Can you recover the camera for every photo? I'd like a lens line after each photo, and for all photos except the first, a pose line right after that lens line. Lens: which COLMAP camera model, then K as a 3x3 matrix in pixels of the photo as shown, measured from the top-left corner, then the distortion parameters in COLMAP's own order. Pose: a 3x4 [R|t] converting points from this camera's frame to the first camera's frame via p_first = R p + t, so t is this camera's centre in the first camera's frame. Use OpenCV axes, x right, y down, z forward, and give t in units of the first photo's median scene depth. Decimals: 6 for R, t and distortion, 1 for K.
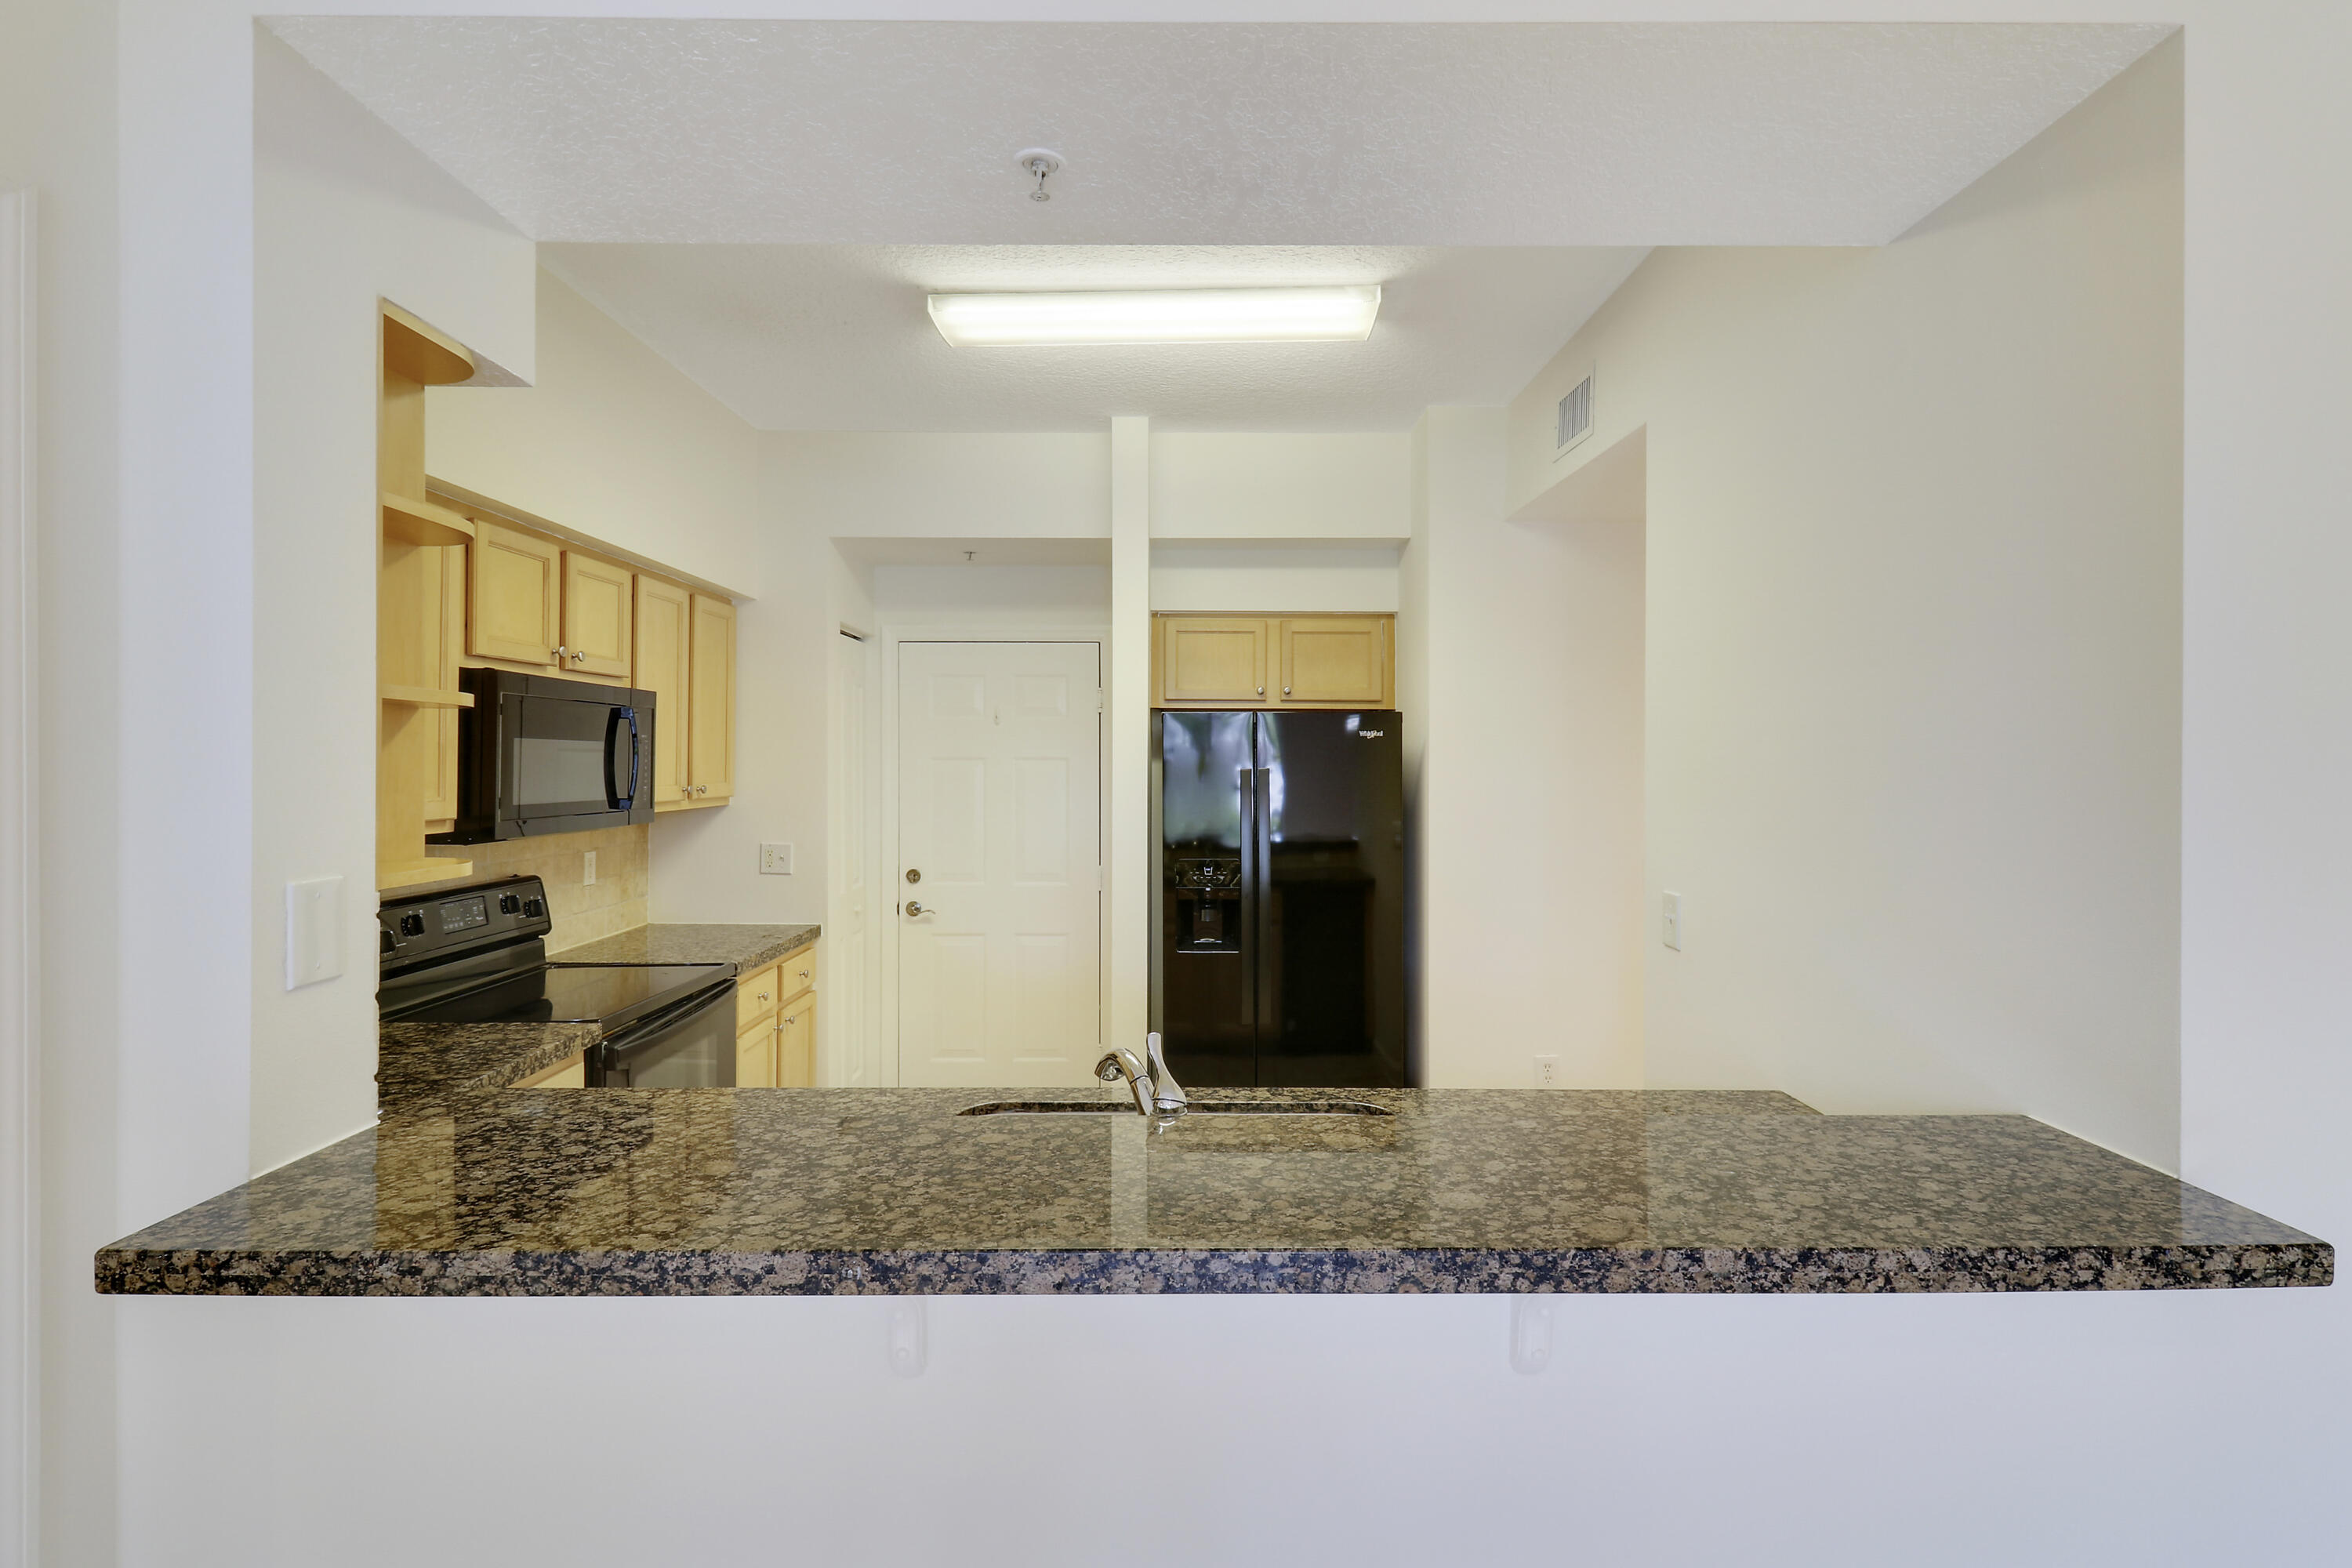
lens RADIAL K [[1111.9, 0, 1170.5], [0, 1111.9, 764.3], [0, 0, 1]] dist [0.012470, -0.010579]
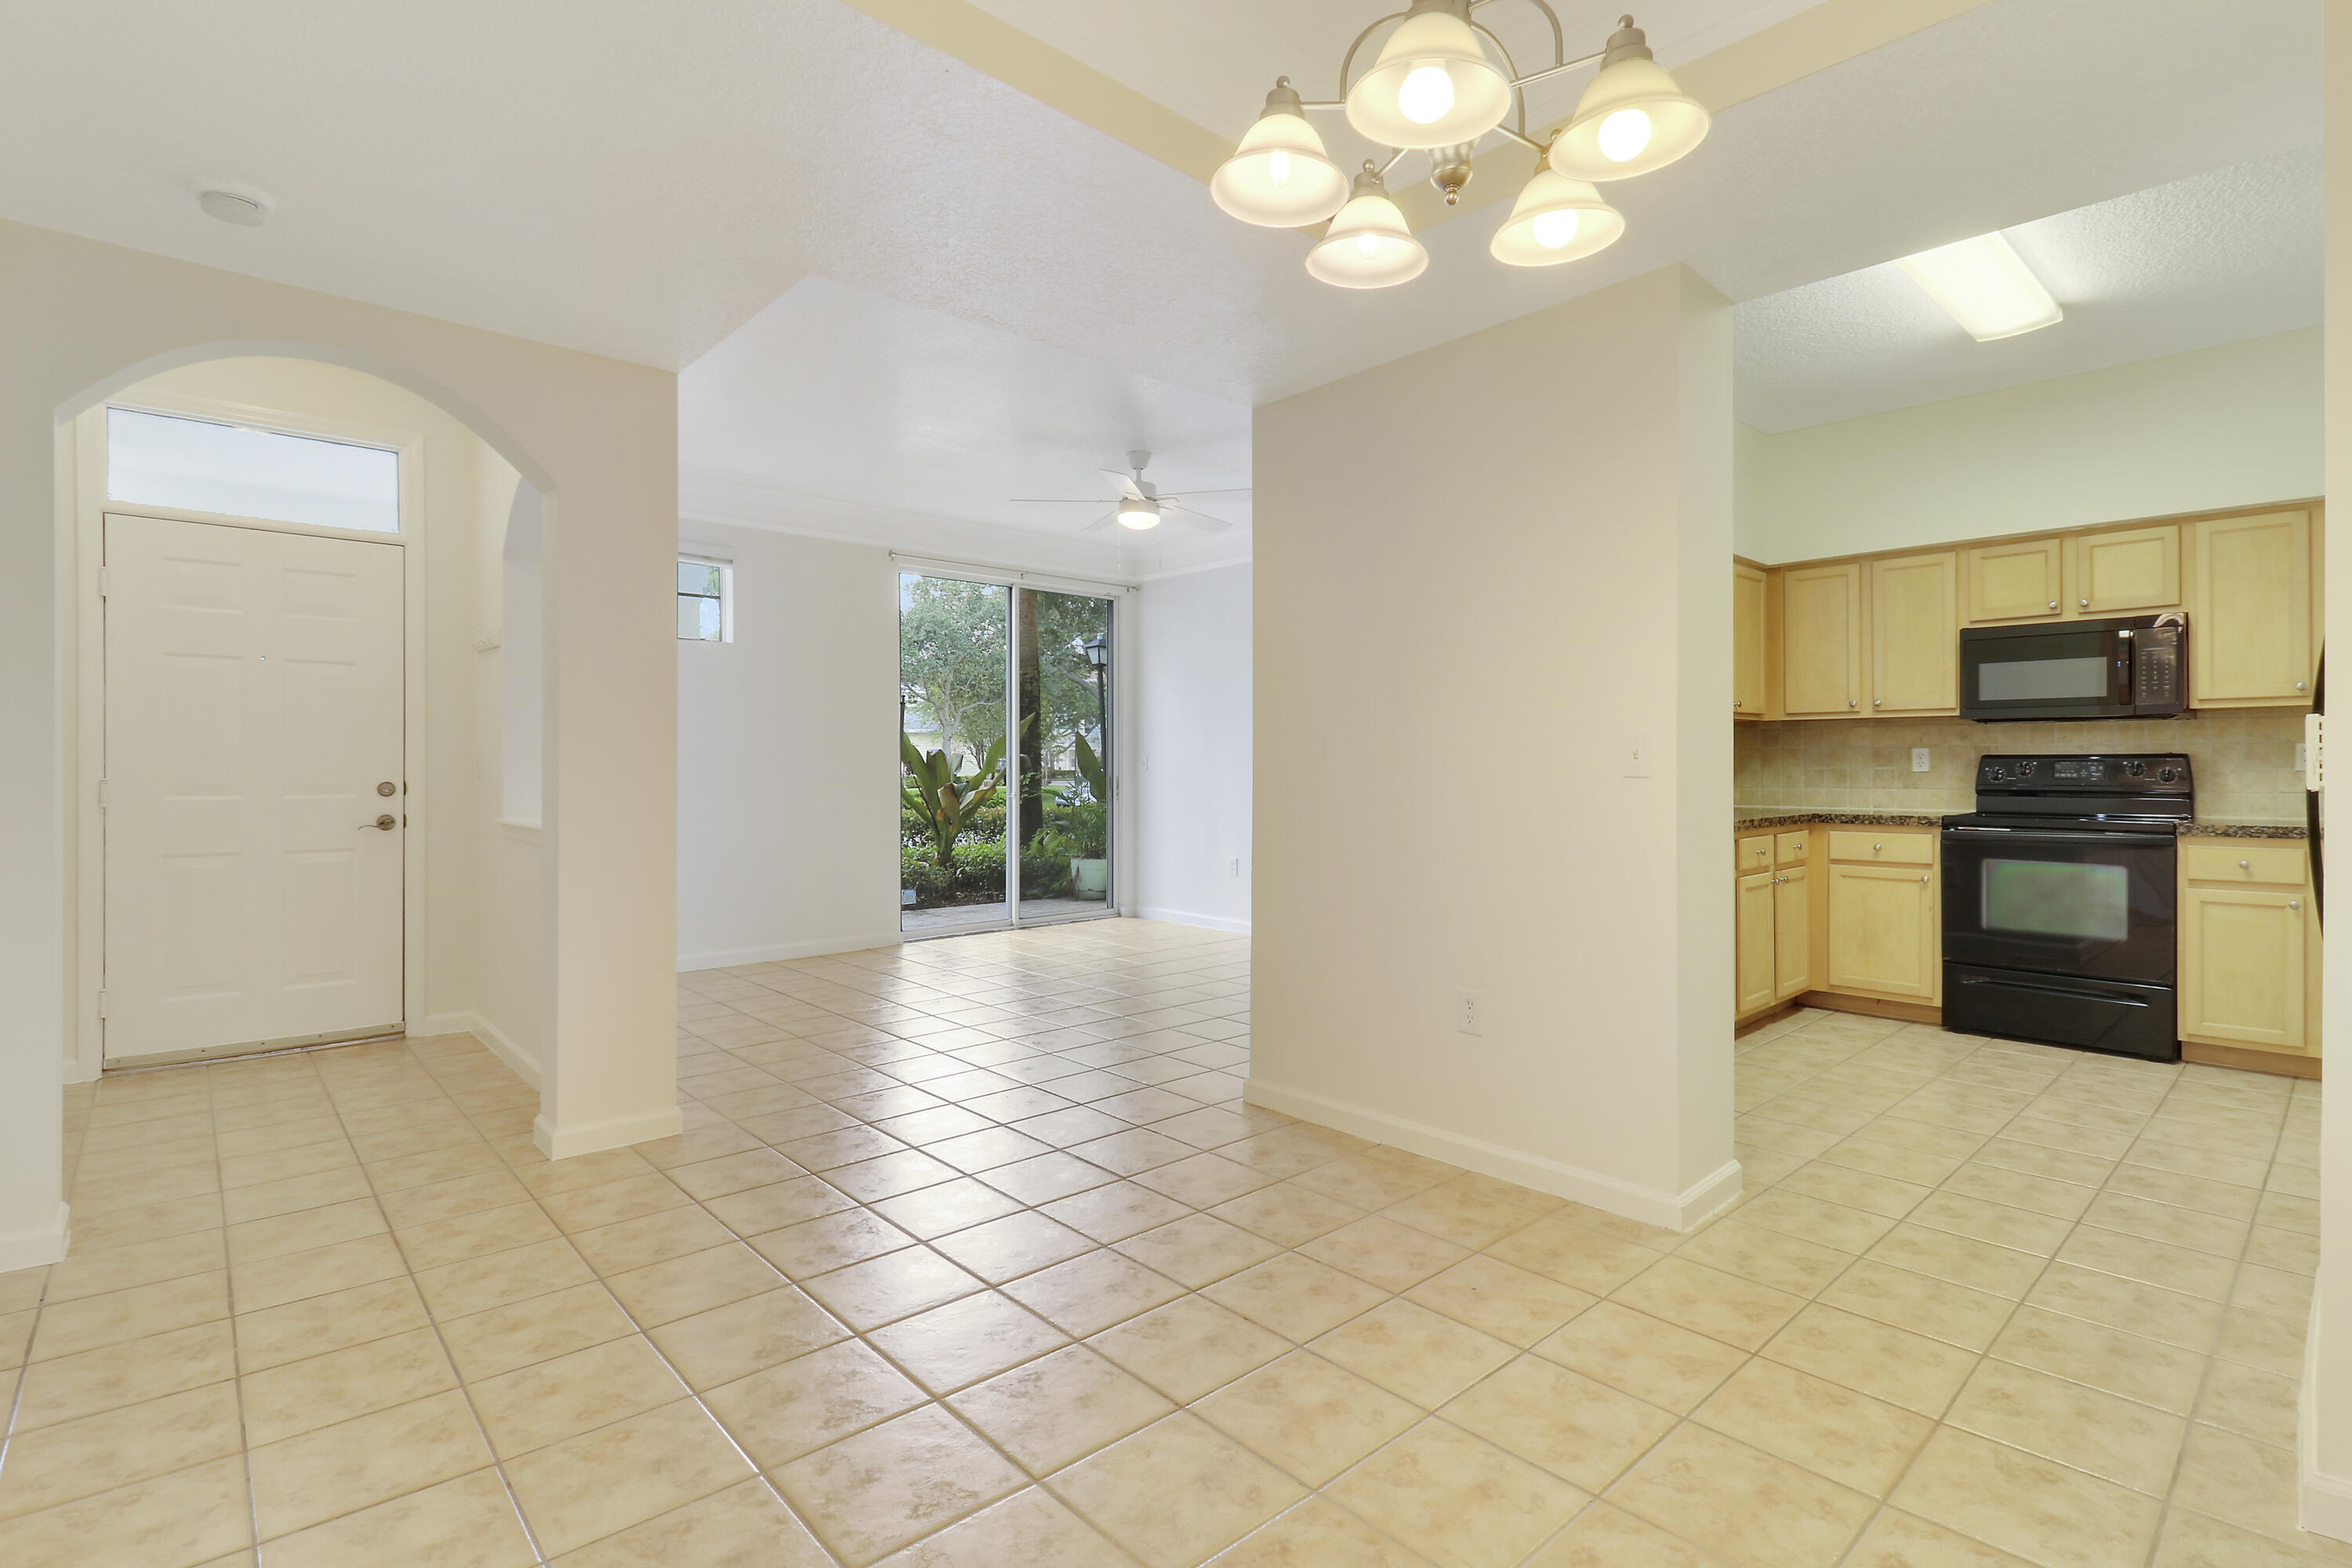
lens RADIAL K [[1111.9, 0, 1206.0], [0, 1111.9, 753.3], [0, 0, 1]] dist [0.012470, -0.010579]
pose [[-0.724004, -0.003222, -0.689788, 2.093832], [0.001970, 0.999975, -0.006738, 0.175871], [0.689793, -0.006237, -0.723980, 1.924399]]
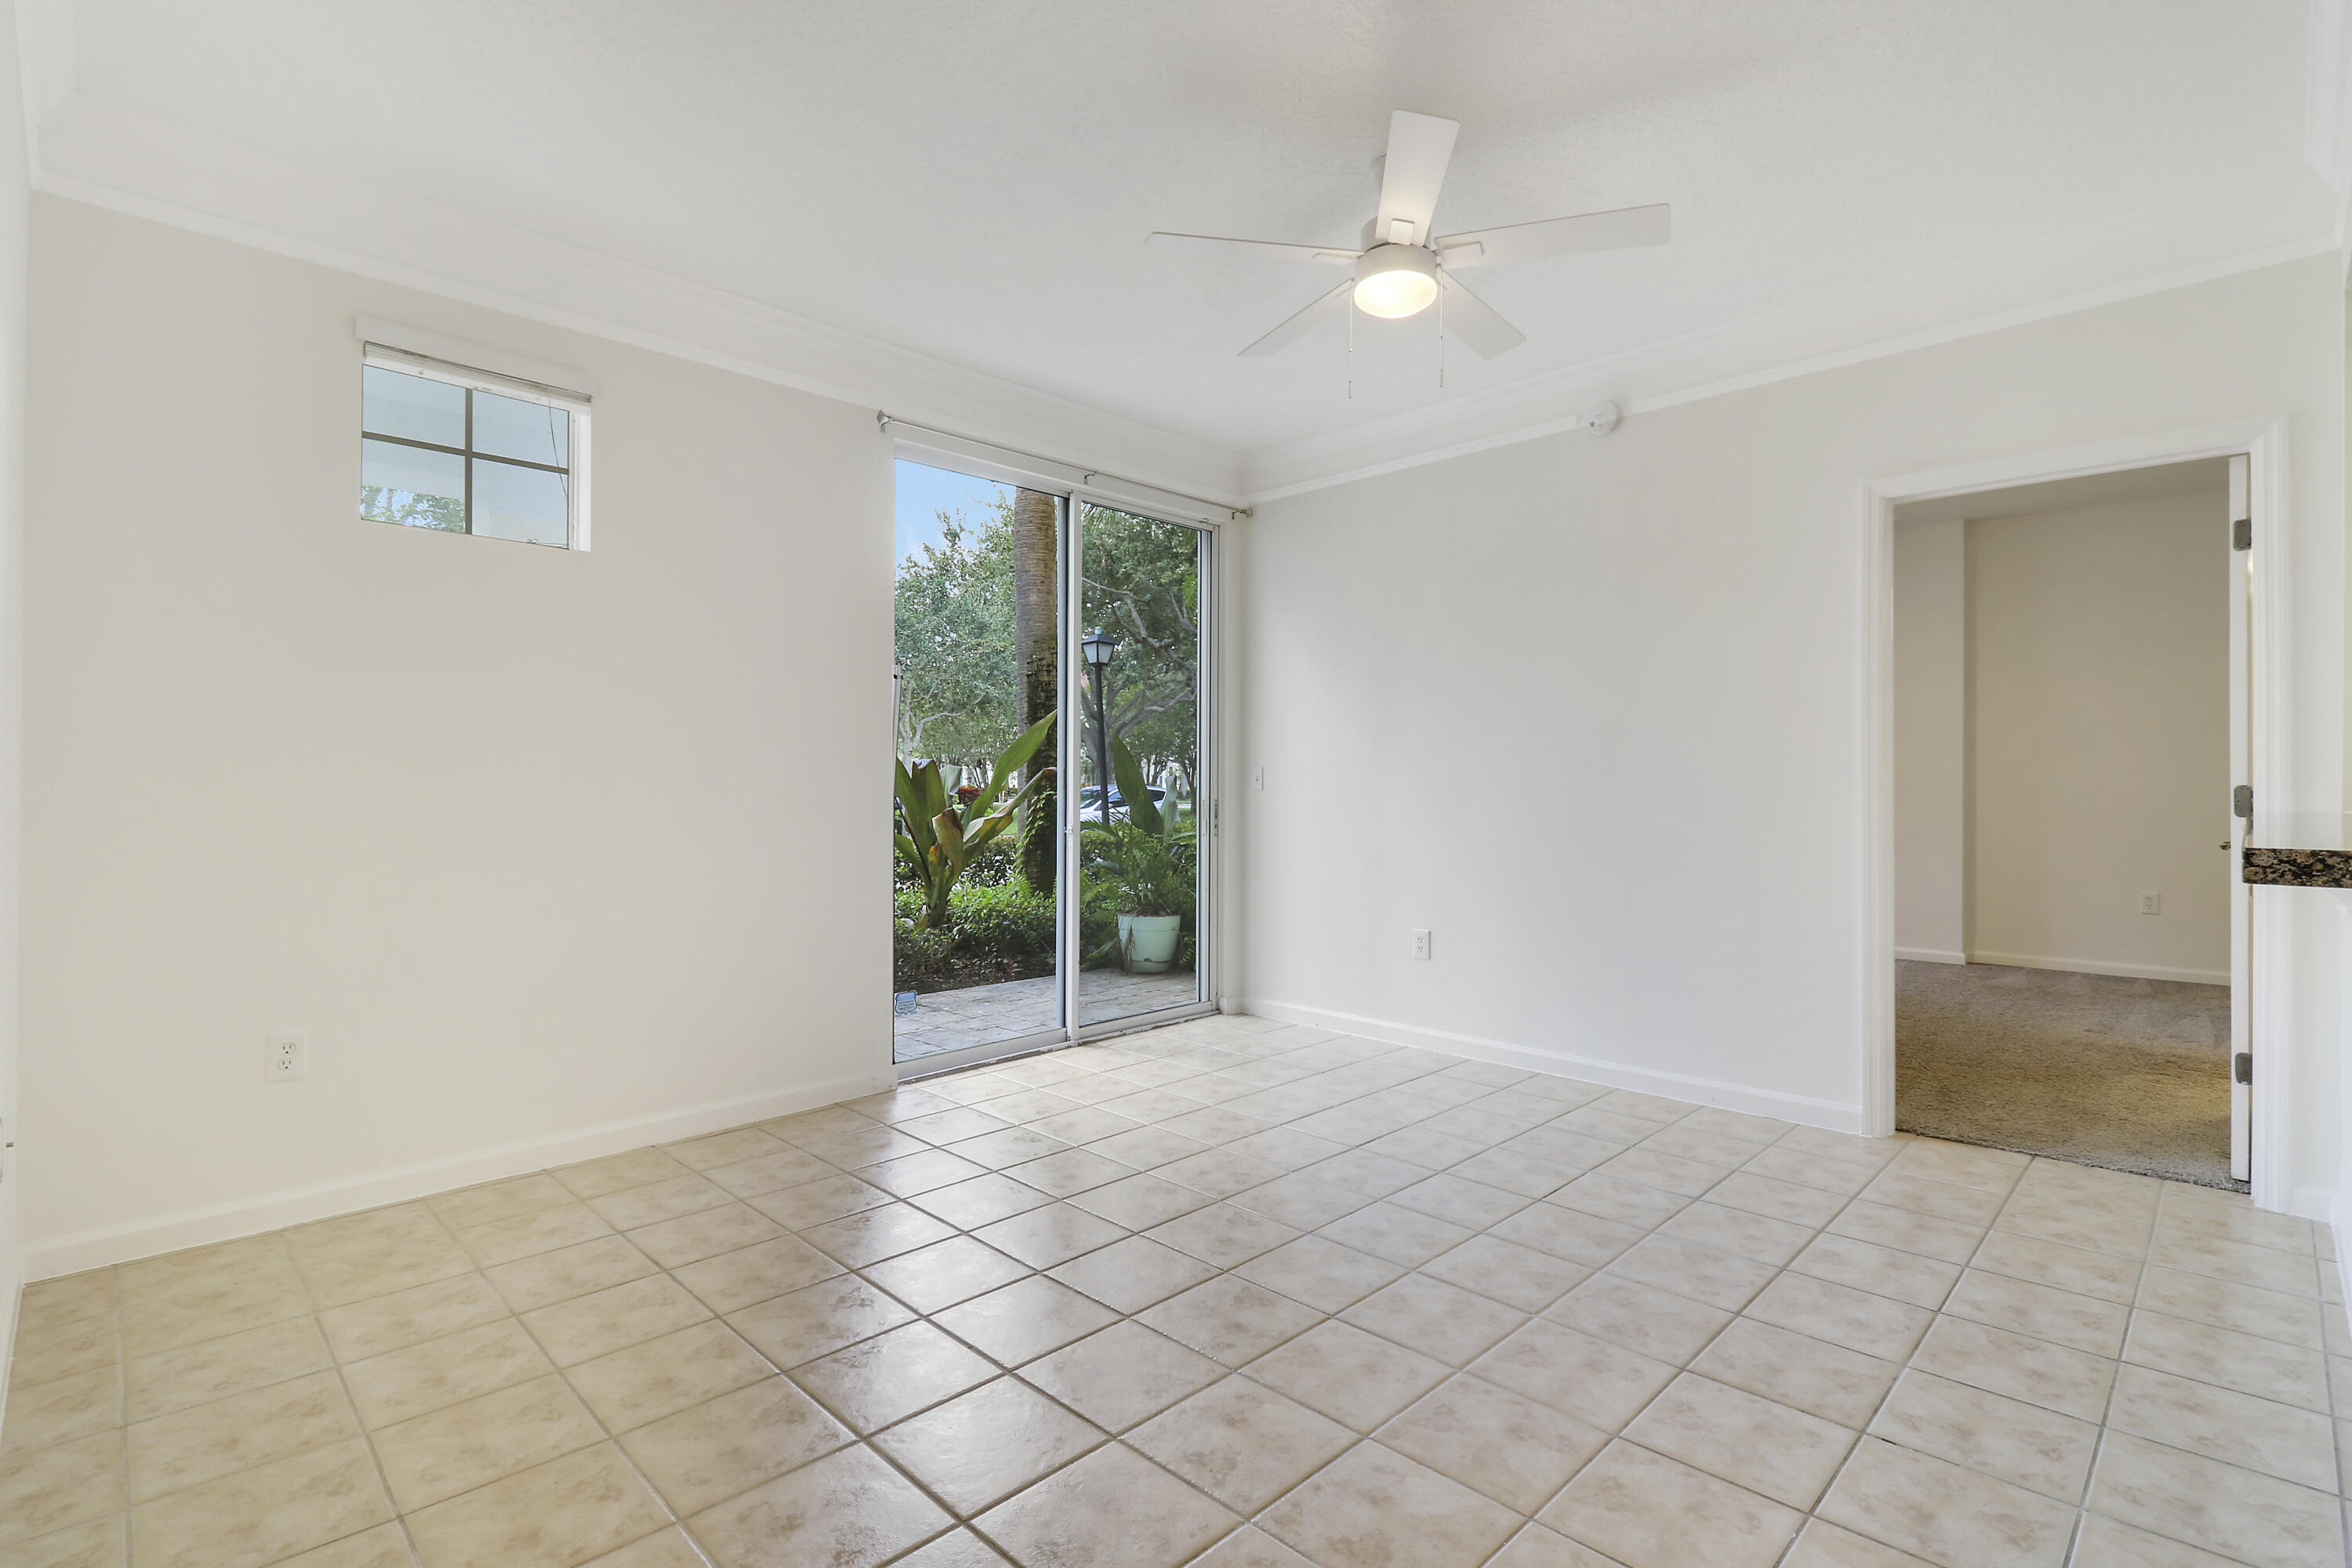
lens RADIAL K [[1111.9, 0, 1217.7], [0, 1111.9, 766.8], [0, 0, 1]] dist [0.012470, -0.010579]
pose [[-0.683243, -0.017876, -0.729972, 1.450660], [-0.008325, 0.999826, -0.016693, 0.202520], [0.730144, -0.005328, -0.683273, 0.537356]]
